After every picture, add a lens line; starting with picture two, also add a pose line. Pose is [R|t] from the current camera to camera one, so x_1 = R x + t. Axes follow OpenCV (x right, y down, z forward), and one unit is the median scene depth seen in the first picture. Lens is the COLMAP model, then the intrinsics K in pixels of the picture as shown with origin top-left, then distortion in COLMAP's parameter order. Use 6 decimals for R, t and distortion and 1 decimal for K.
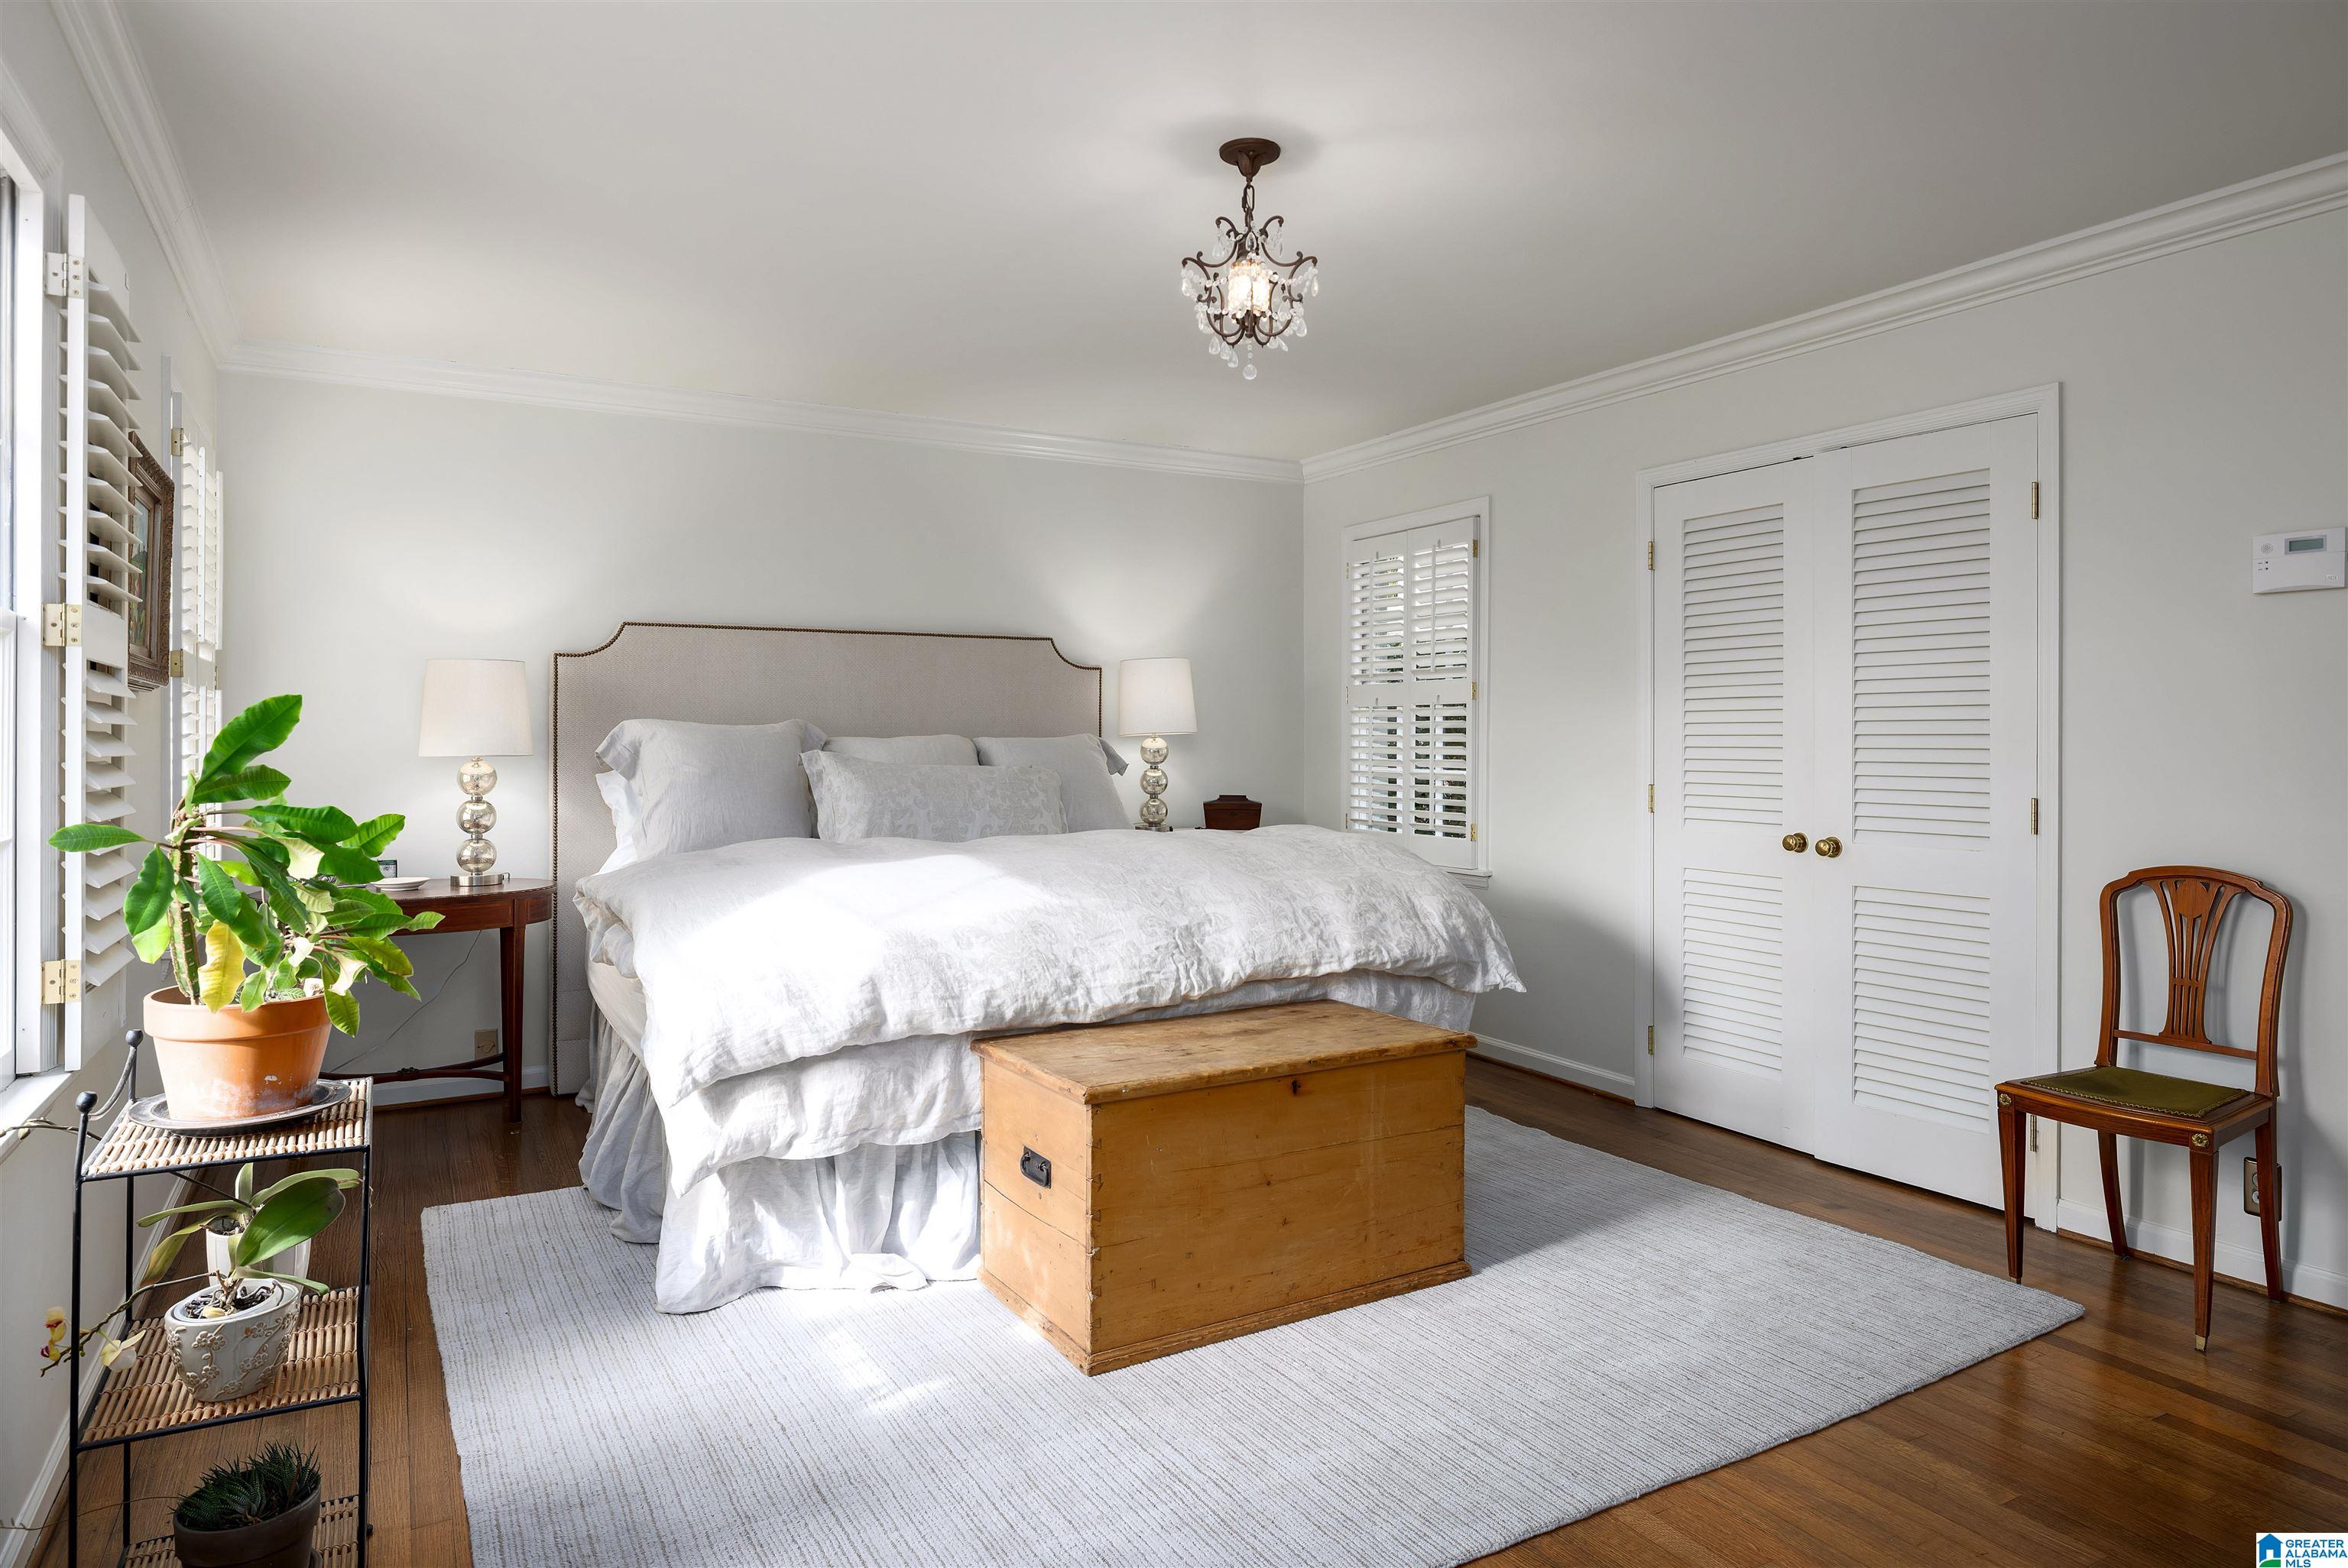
lens RADIAL K [[1385.0, 0, 1157.8], [0, 1385.0, 771.2], [0, 0, 1]] dist [0.005142, 0.000145]
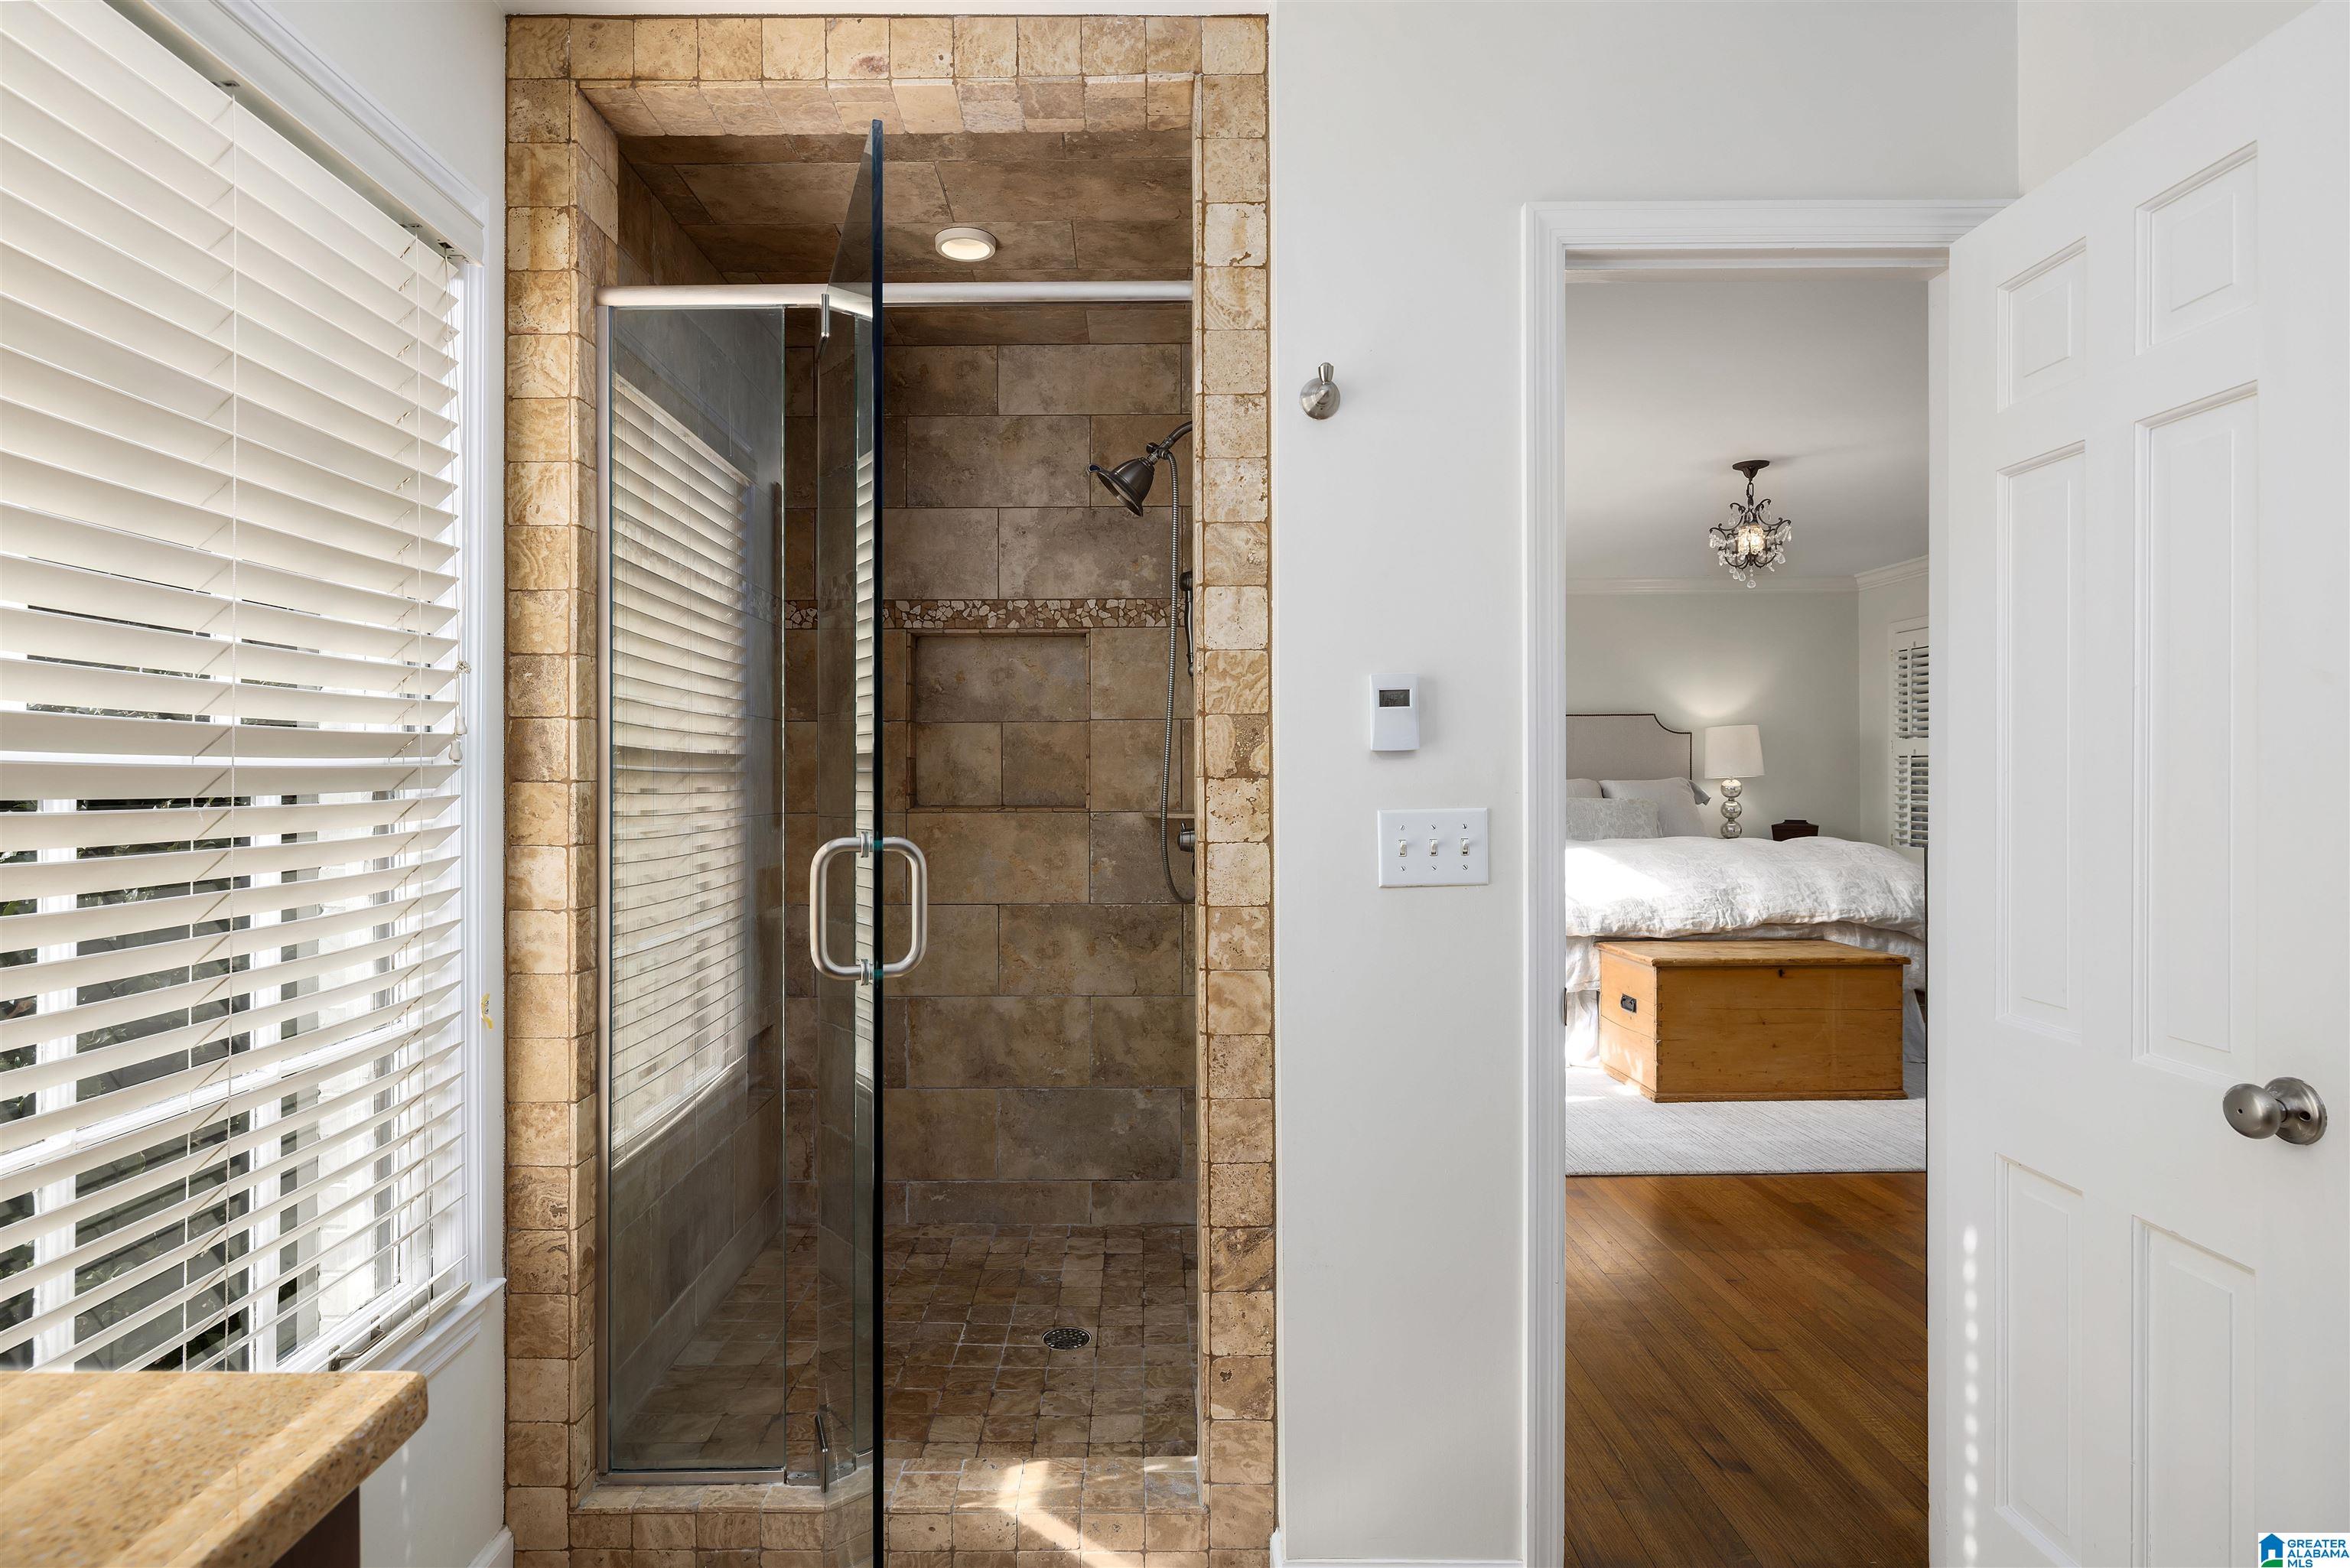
lens RADIAL K [[1220.2, 0, 1130.8], [0, 1220.2, 781.8], [0, 0, 1]] dist [-0.003090, -0.000450]
pose [[0.874320, -0.005464, -0.485319, 0.114841], [-0.004263, 0.999812, -0.018936, 0.008670], [0.485331, 0.018625, 0.874132, -0.722626]]
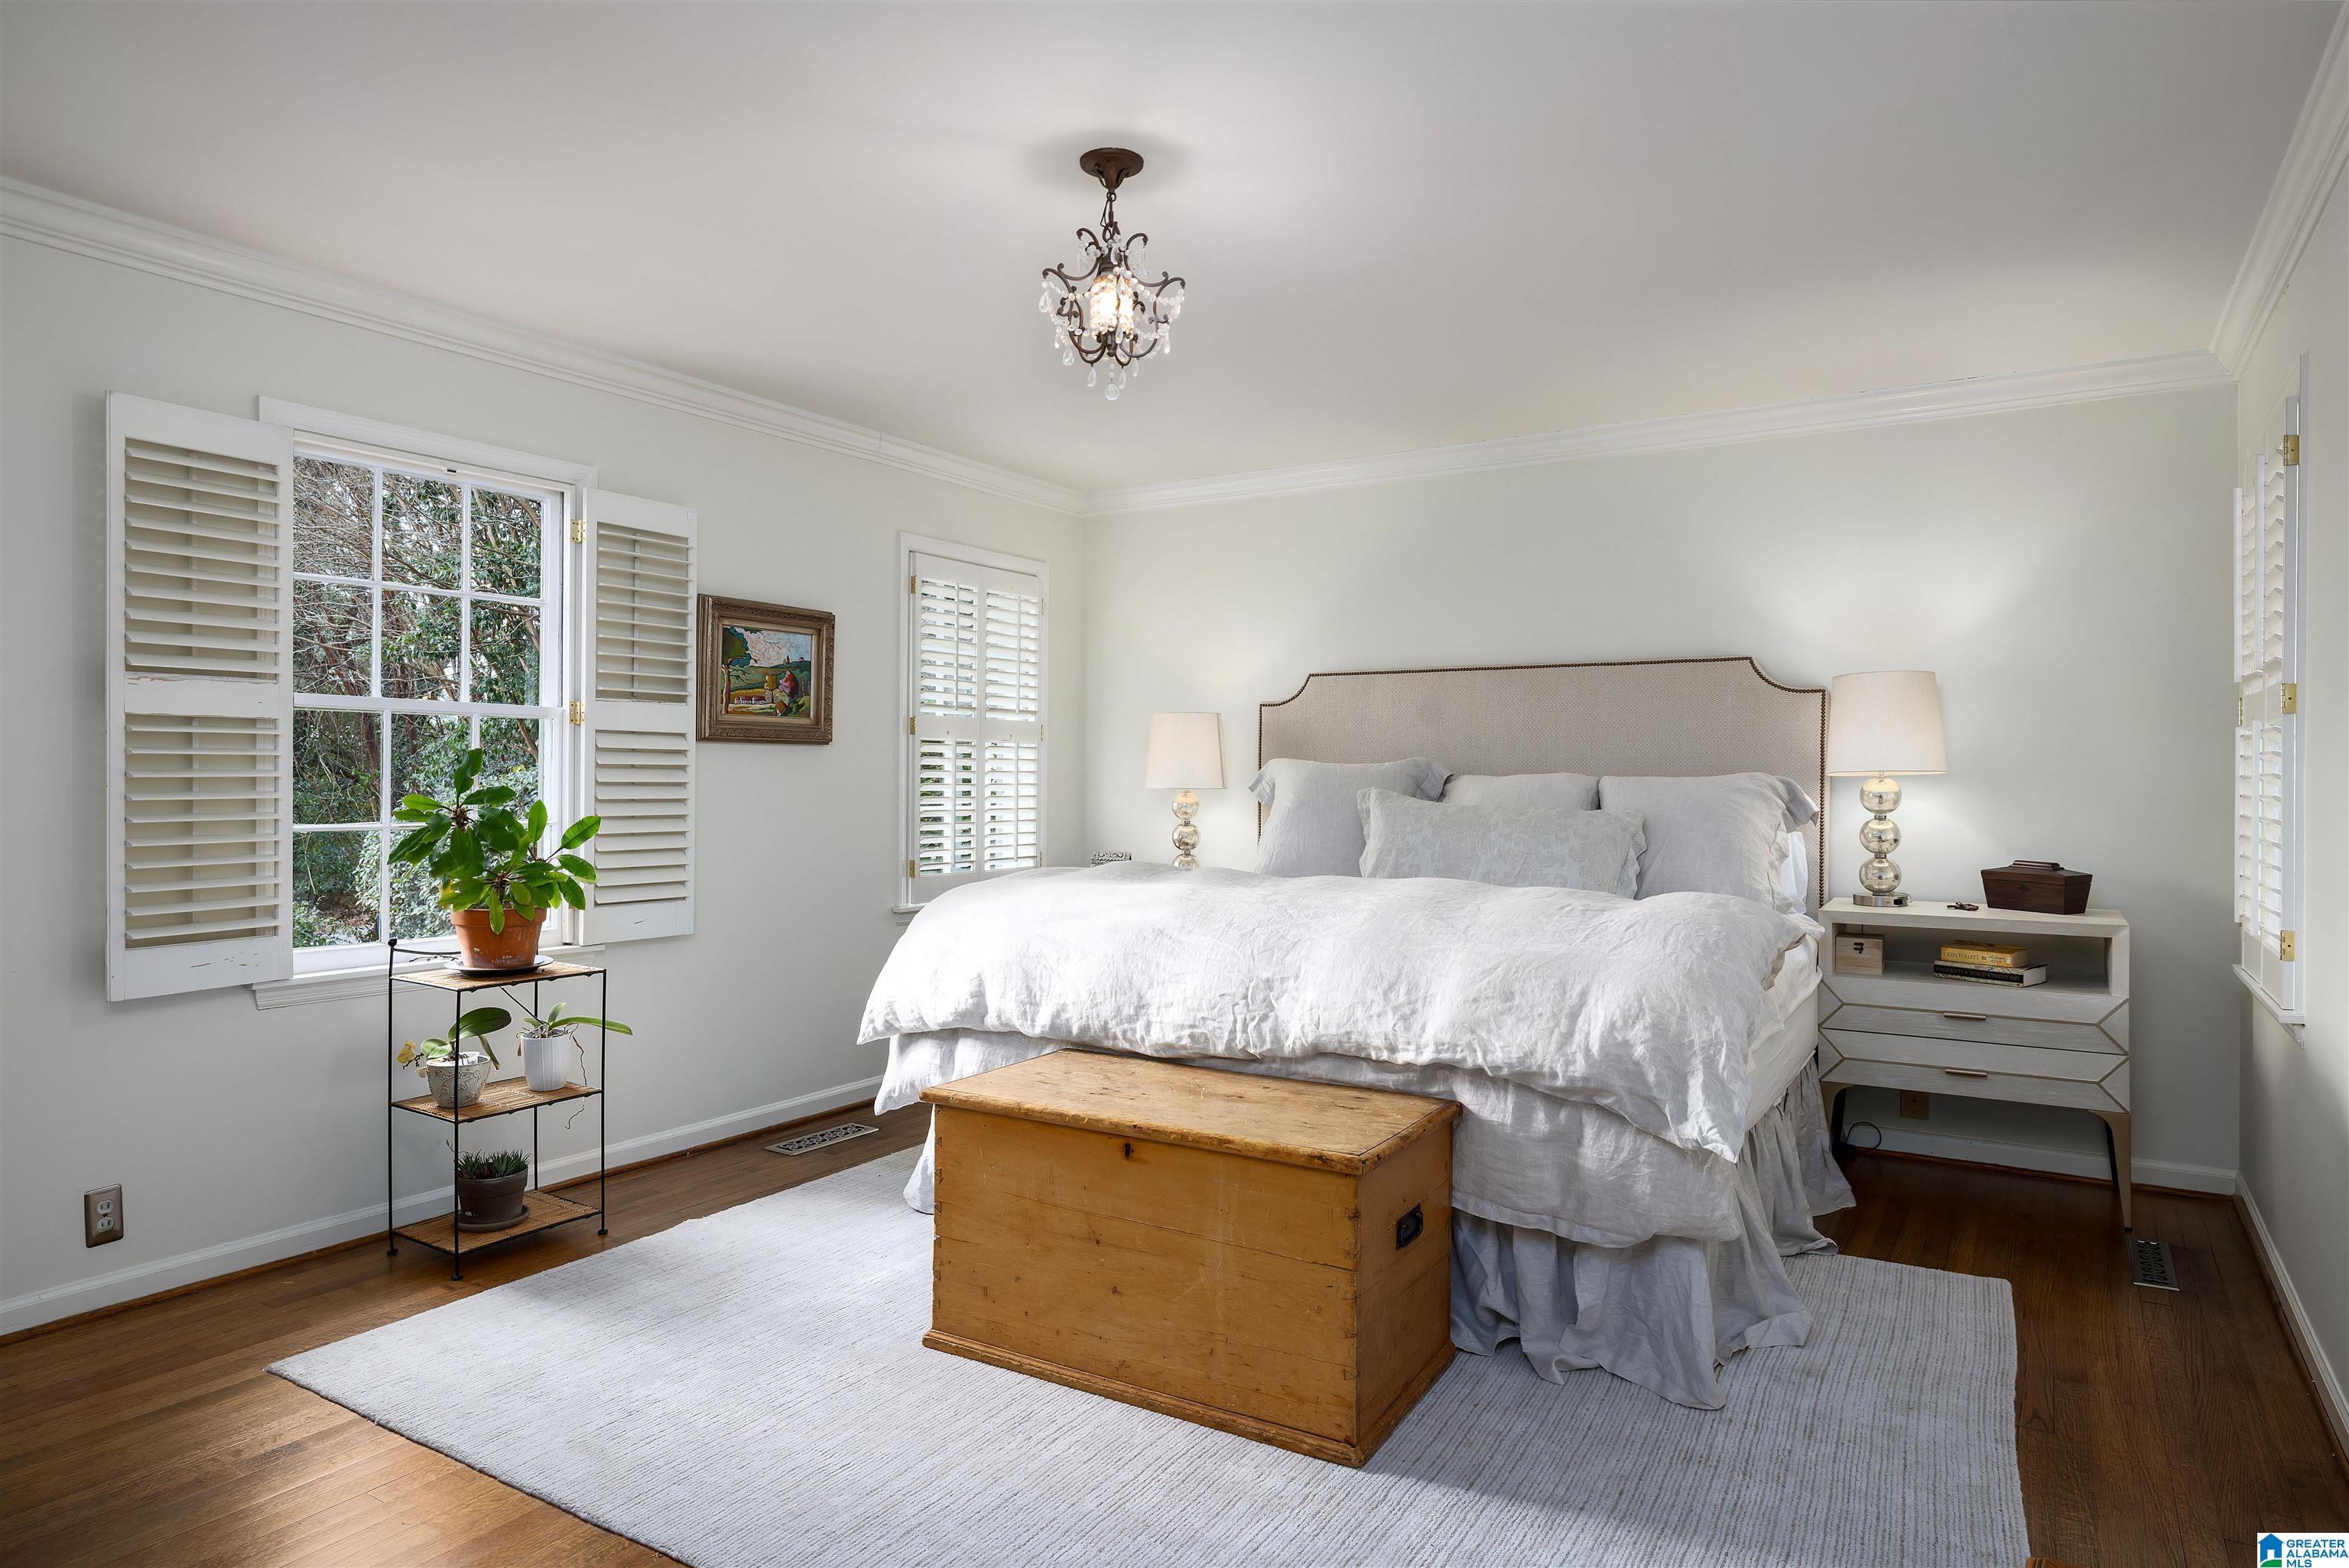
lens RADIAL K [[1385.6, 0, 1158.3], [0, 1385.6, 771.2], [0, 0, 1]] dist [0.005142, 0.000145]
pose [[0.474947, 0.001451, -0.880013, 0.813347], [-0.026277, 0.999576, -0.012534, -0.013843], [0.879622, 0.029077, 0.474784, 0.495761]]
